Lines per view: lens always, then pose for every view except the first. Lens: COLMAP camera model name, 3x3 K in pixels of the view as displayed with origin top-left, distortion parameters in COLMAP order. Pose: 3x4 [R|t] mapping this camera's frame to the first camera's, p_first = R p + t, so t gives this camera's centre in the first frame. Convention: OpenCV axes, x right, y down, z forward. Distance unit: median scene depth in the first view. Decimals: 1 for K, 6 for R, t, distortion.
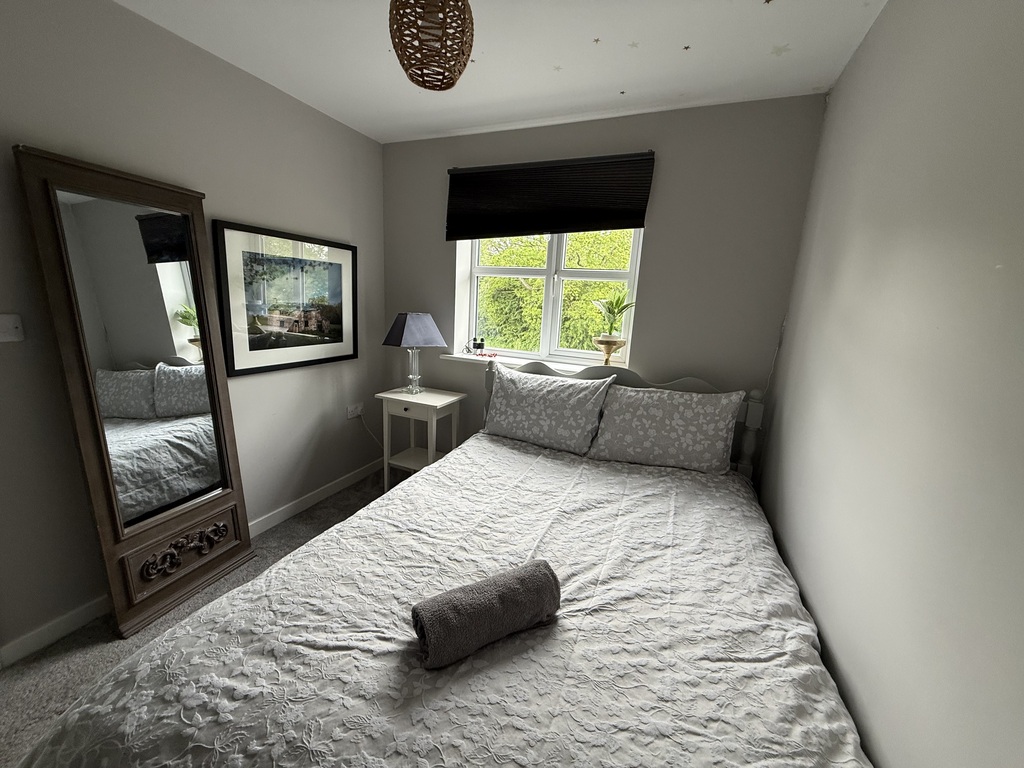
lens RADIAL K [[402.6, 0, 512.0], [0, 402.6, 384.0], [0, 0, 1]] dist [-0.002679, -0.000573]
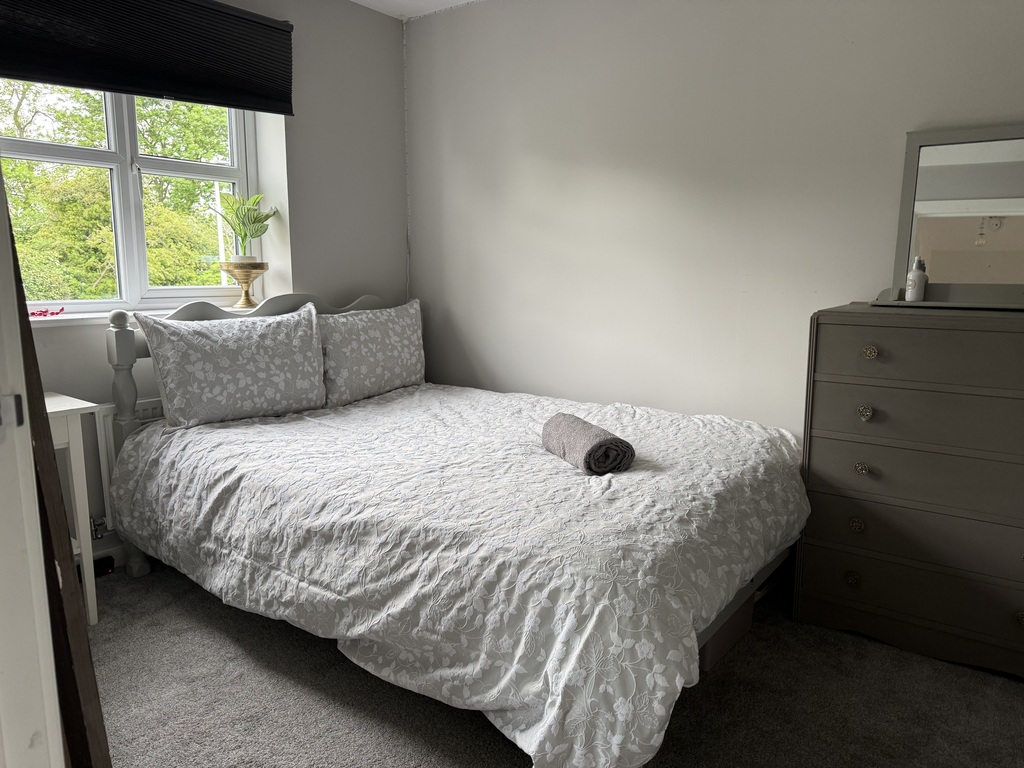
lens RADIAL K [[710.0, 0, 512.0], [0, 710.0, 384.0], [0, 0, 1]] dist [0.006287, 0.000932]
pose [[0.253159, -0.206120, 0.945212, -1.039095], [0.206513, 0.966033, 0.155349, -0.003712], [-0.945126, 0.155870, 0.287127, 0.268772]]
